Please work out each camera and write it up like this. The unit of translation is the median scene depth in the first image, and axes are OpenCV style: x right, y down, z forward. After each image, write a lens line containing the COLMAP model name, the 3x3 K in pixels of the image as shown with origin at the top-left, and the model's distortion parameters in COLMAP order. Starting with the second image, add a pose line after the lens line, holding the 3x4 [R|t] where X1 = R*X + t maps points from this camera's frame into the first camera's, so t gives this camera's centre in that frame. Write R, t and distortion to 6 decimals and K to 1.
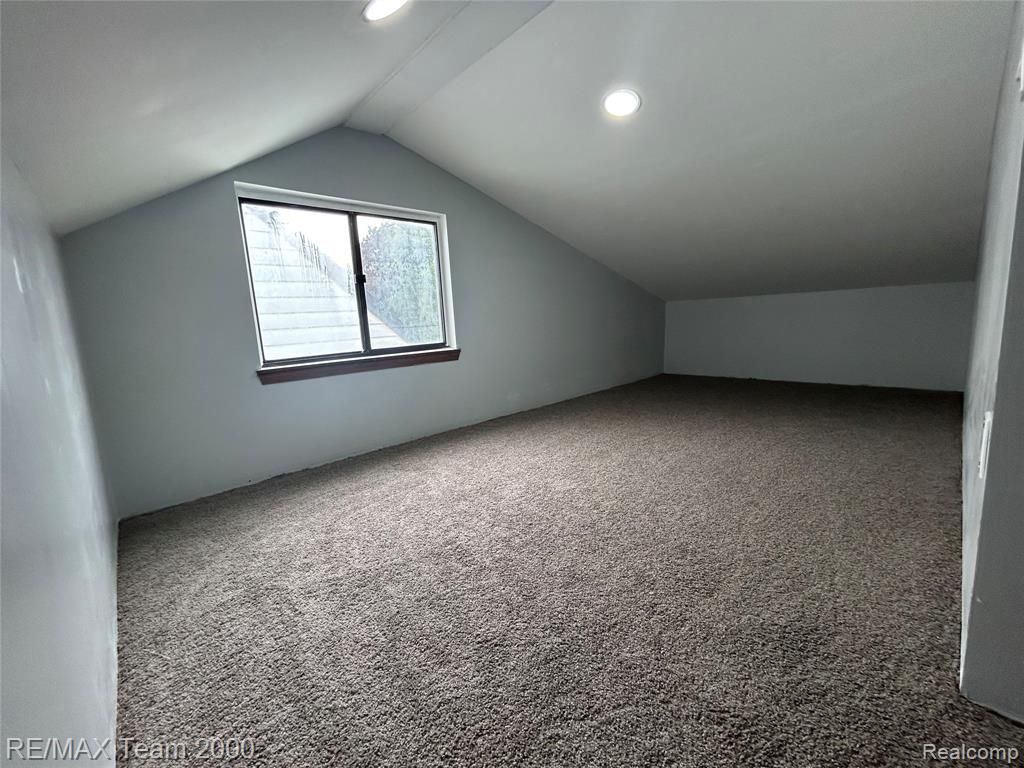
lens RADIAL K [[417.5, 0, 509.5], [0, 417.5, 380.6], [0, 0, 1]] dist [-0.001649, 0.003120]
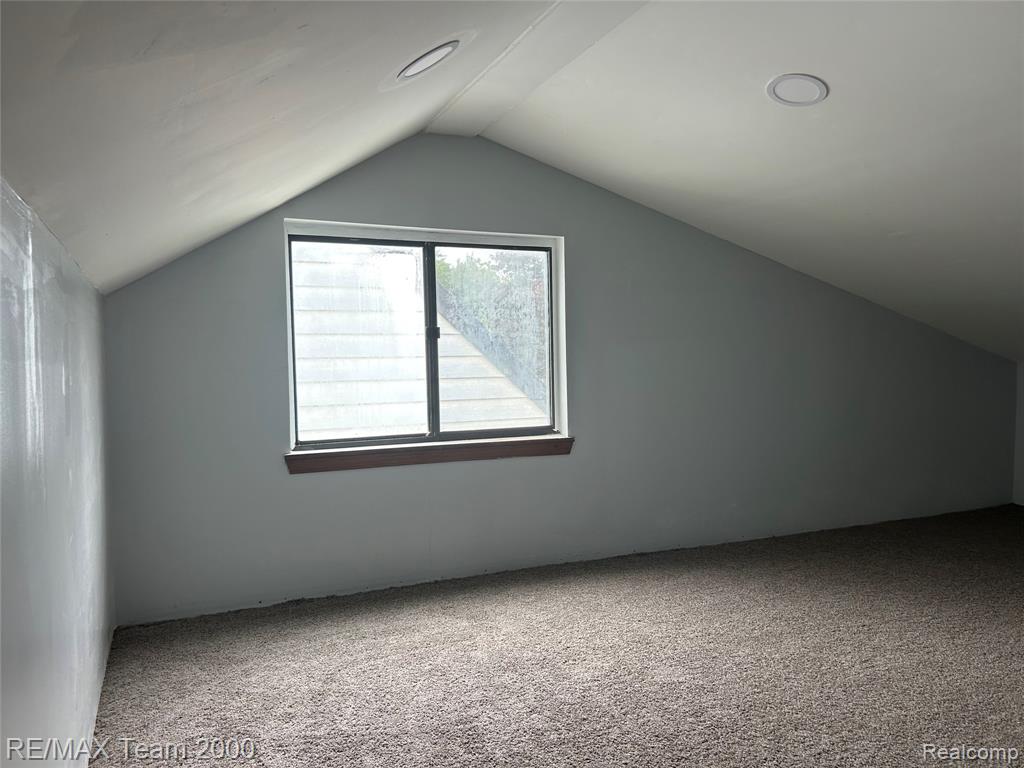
lens RADIAL K [[778.7, 0, 512.0], [0, 778.7, 384.0], [0, 0, 1]] dist [0.035176, -0.033428]
pose [[0.944415, 0.045427, -0.325602, 0.278156], [-0.081407, 0.991877, -0.097738, -0.053472], [0.318517, 0.118812, 0.940442, -0.255020]]
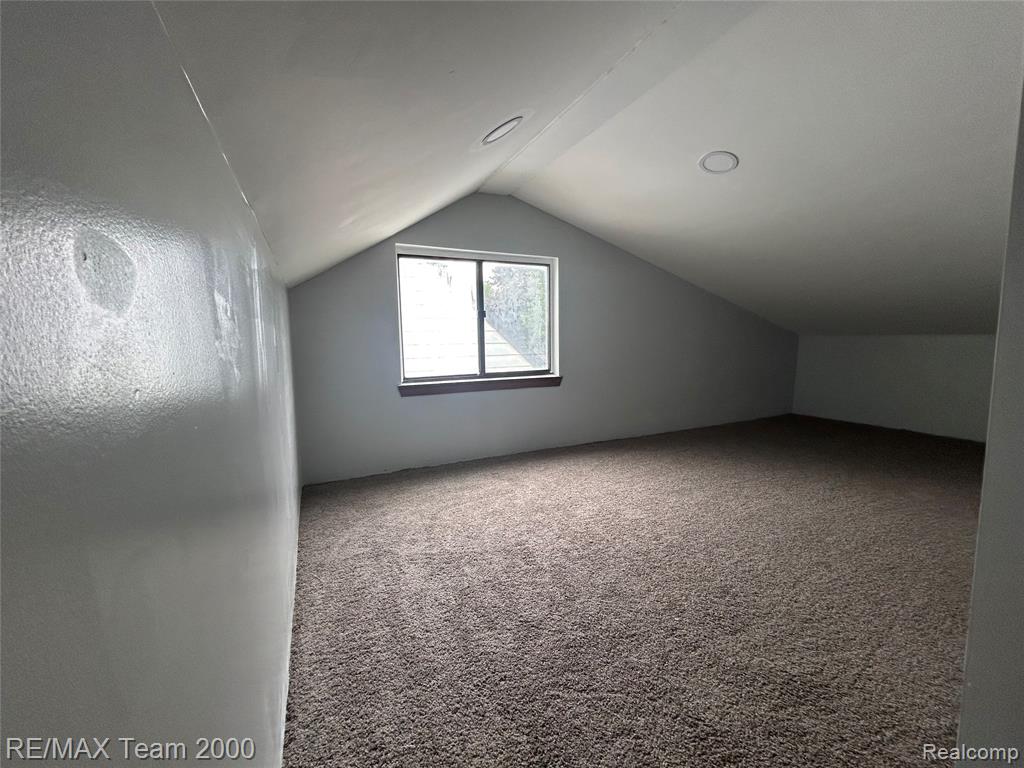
lens RADIAL K [[417.5, 0, 509.5], [0, 417.5, 380.6], [0, 0, 1]] dist [-0.001649, 0.003120]
pose [[0.952057, 0.073178, -0.297038, 0.122200], [-0.083400, 0.996276, -0.021870, -0.045797], [0.294332, 0.045595, 0.954615, -0.152212]]
